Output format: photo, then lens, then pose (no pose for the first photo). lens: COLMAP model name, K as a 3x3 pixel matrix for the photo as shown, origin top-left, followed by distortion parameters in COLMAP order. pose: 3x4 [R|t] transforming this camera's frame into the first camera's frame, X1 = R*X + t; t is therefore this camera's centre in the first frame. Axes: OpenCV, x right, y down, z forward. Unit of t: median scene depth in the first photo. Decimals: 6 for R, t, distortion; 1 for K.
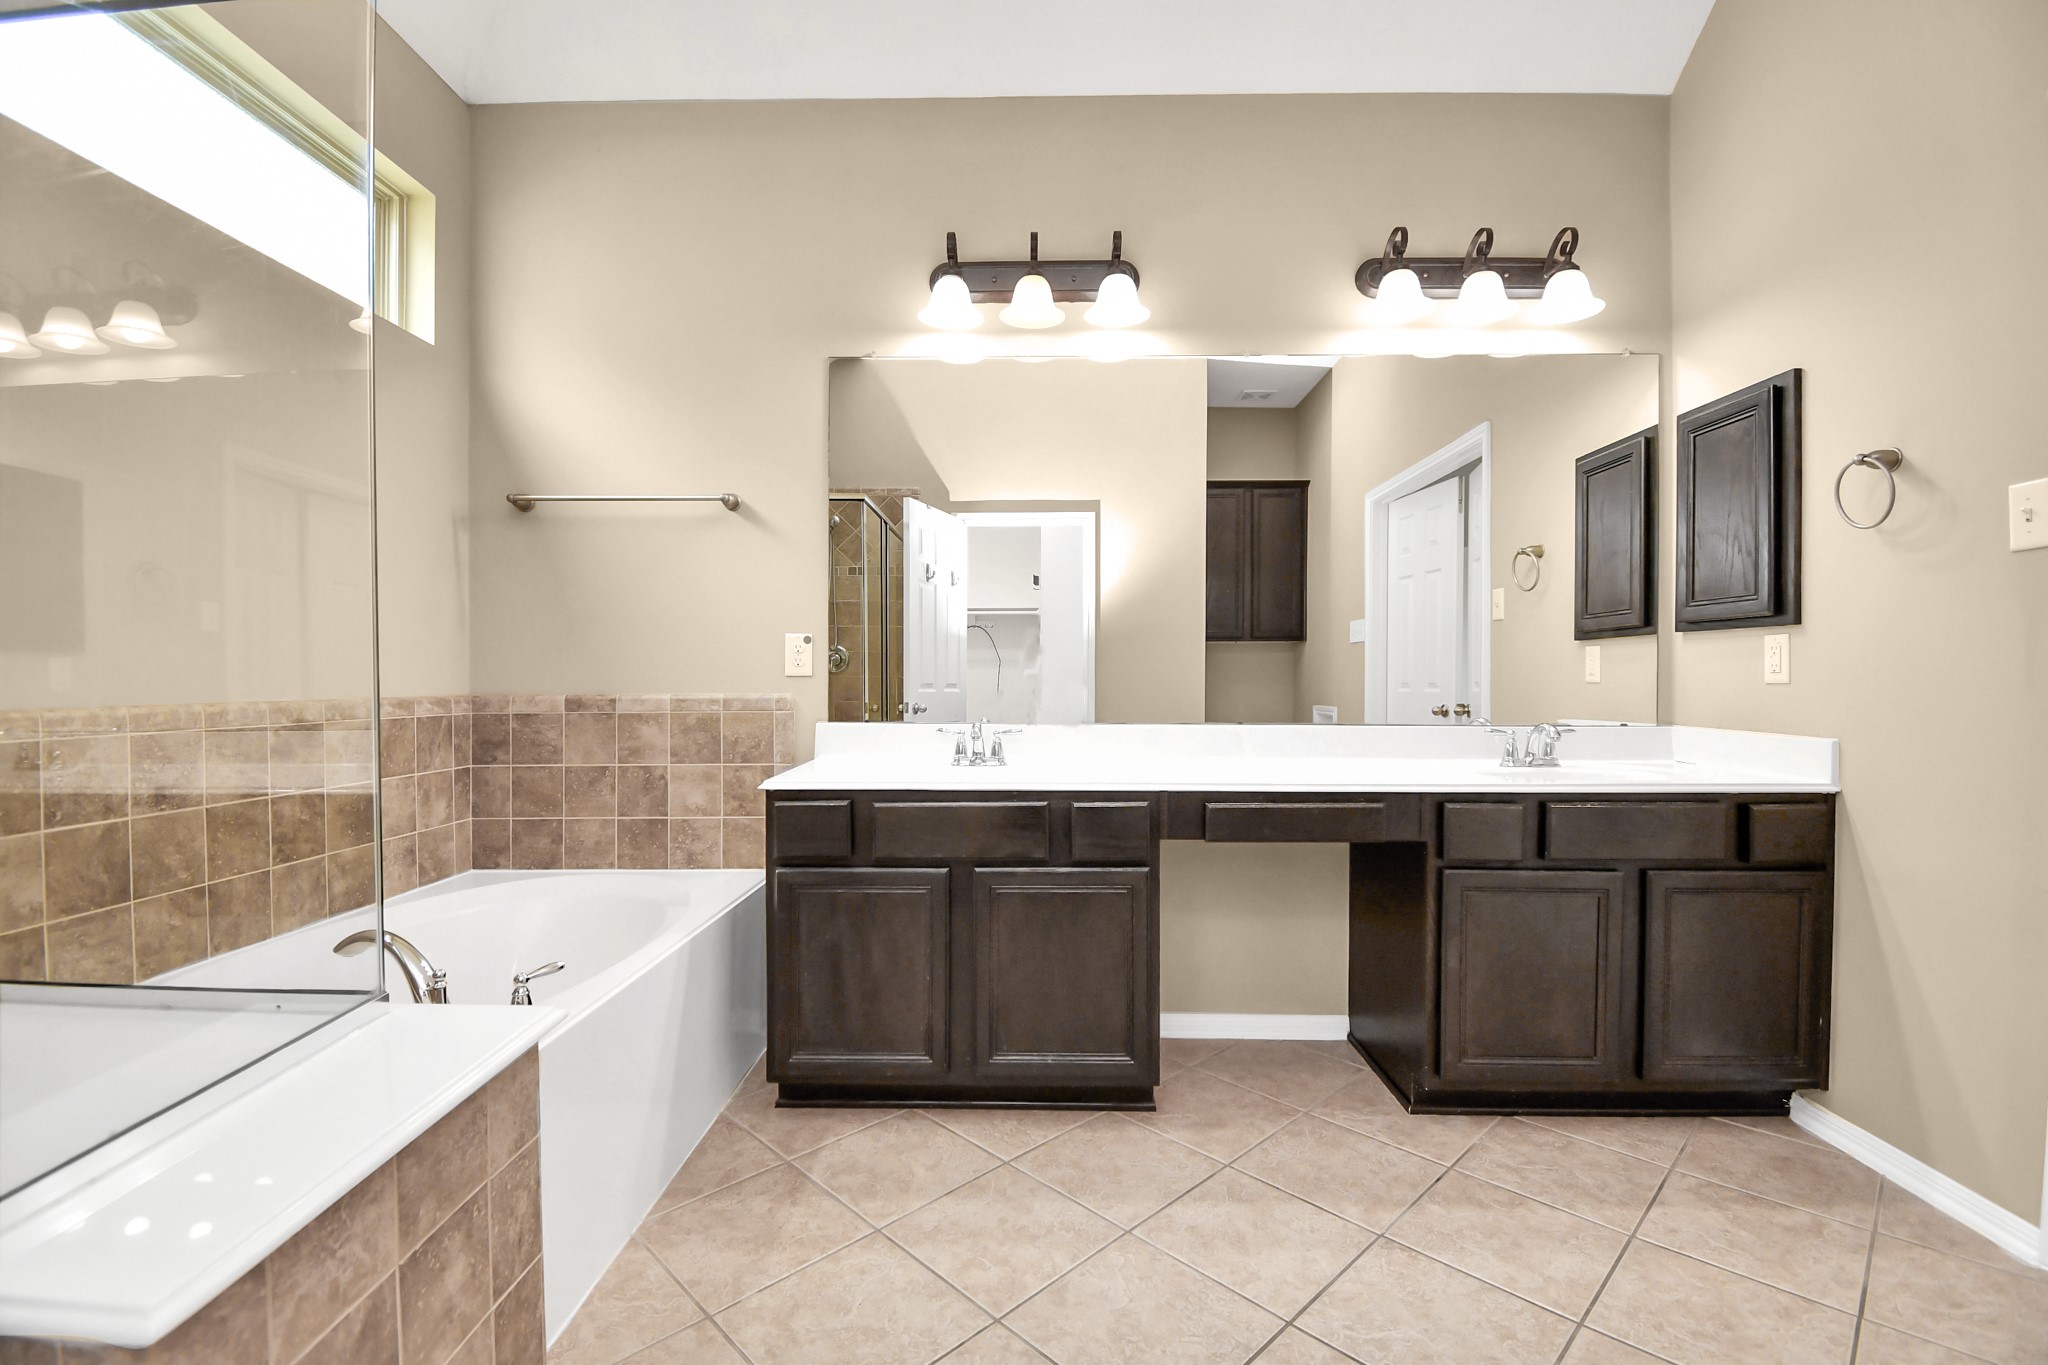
lens RADIAL K [[888.6, 0, 1006.9], [0, 888.6, 684.5], [0, 0, 1]] dist [0.000033, -0.014559]
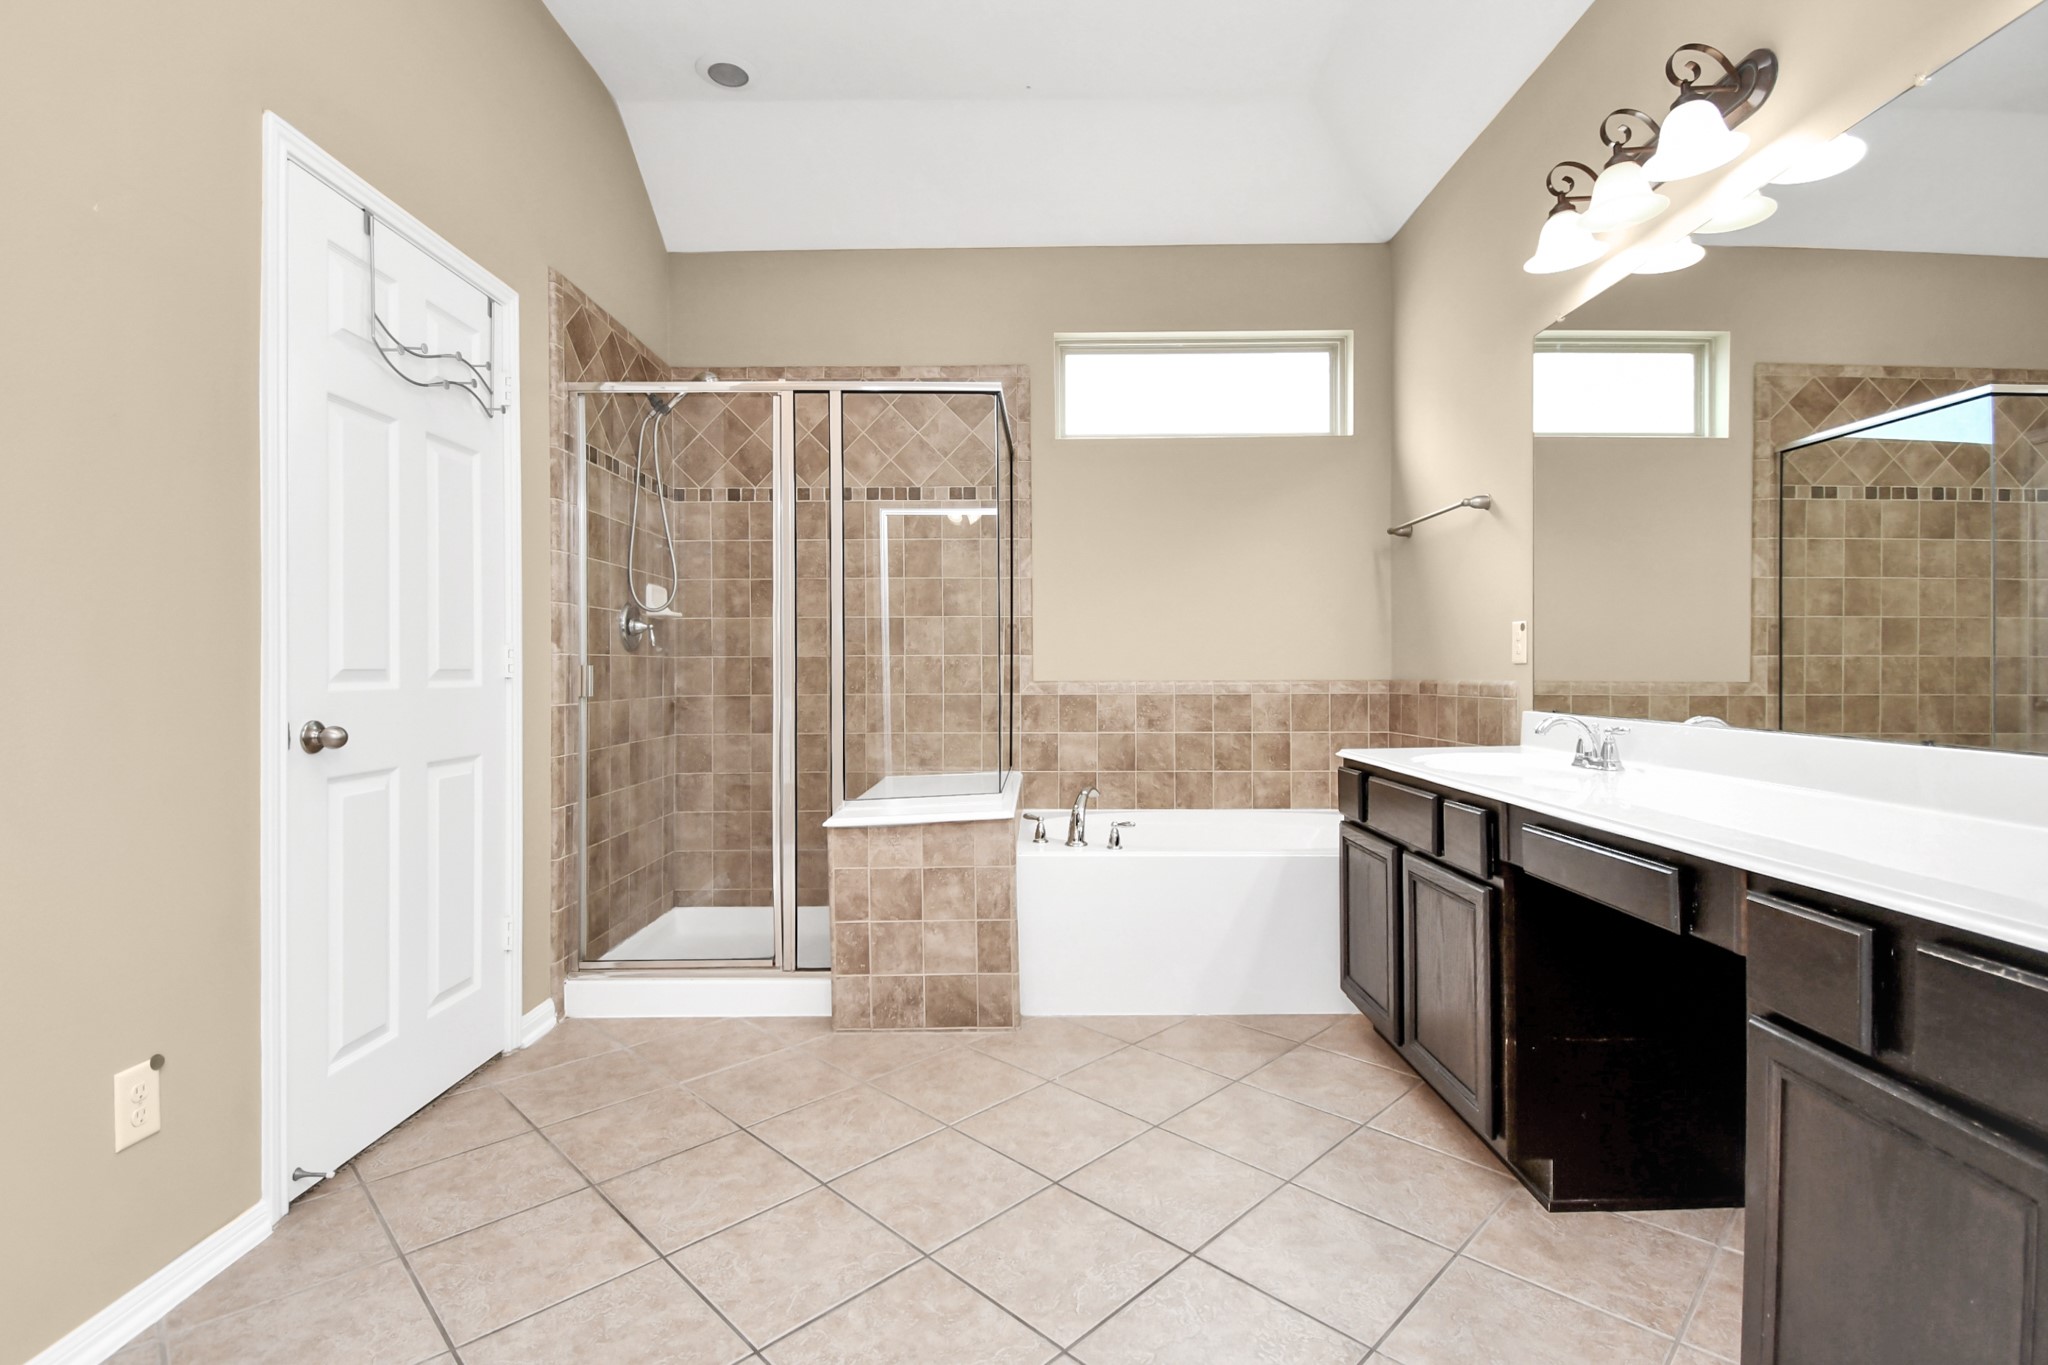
lens RADIAL K [[926.1, 0, 1038.8], [0, 926.1, 671.0], [0, 0, 1]] dist [0.015474, -0.024349]
pose [[0.033275, -0.000892, -0.999446, 1.159843], [-0.003212, 0.999994, -0.001000, 0.002897], [0.999441, 0.003243, 0.033272, 0.614796]]
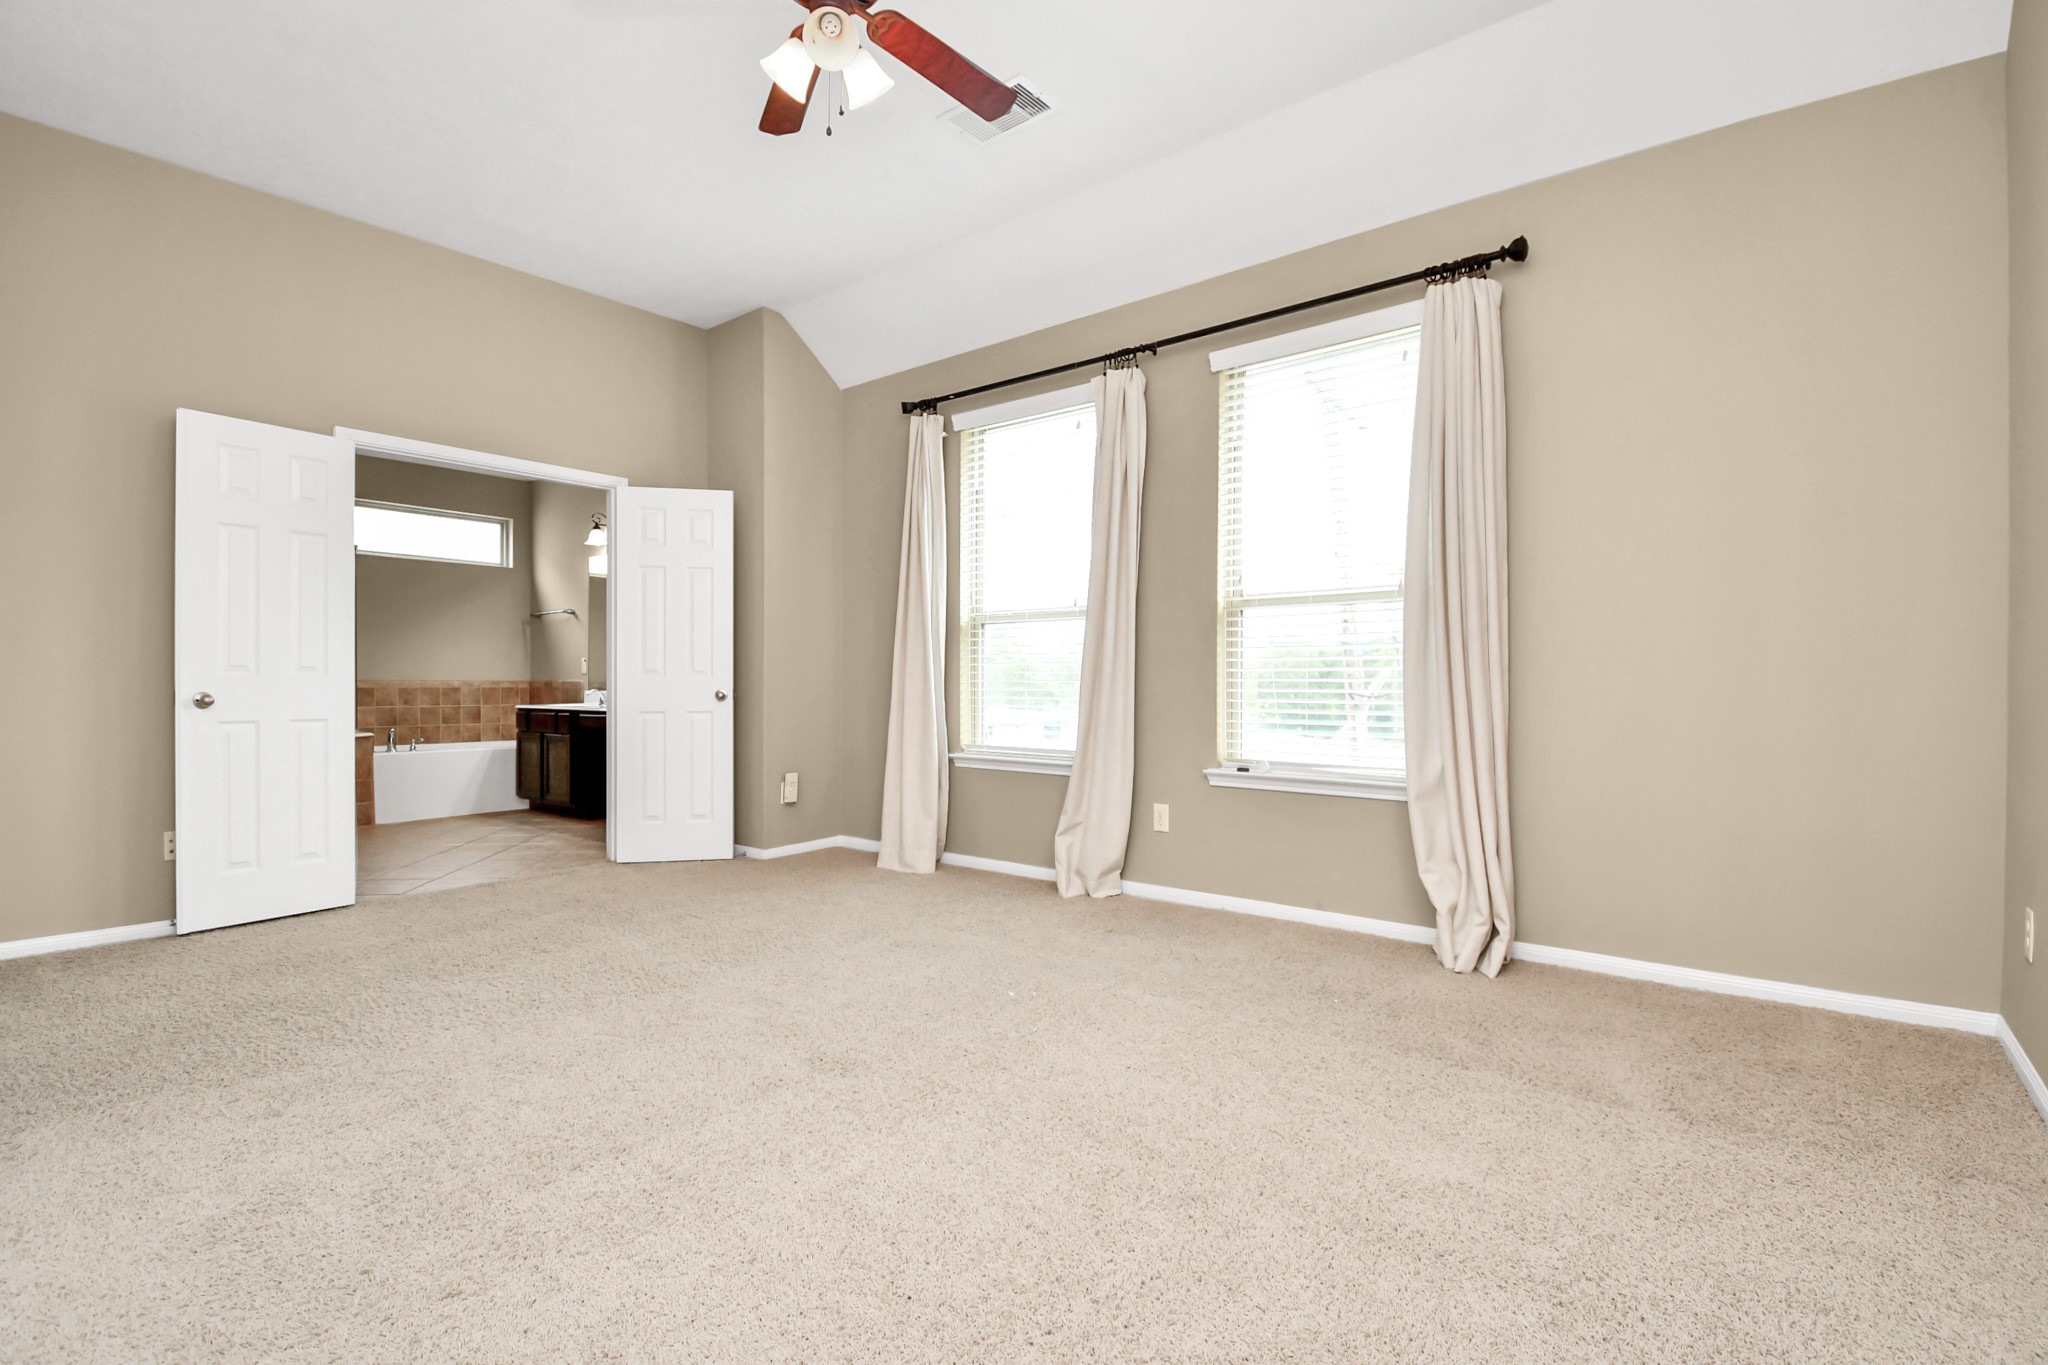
lens RADIAL K [[931.0, 0, 1023.7], [0, 931.0, 690.6], [0, 0, 1]] dist [0.002350, -0.013936]
pose [[0.799985, 0.005135, -0.599998, 3.794043], [-0.005810, 0.999983, 0.000812, 0.047473], [0.599992, 0.002837, 0.800001, -0.730524]]
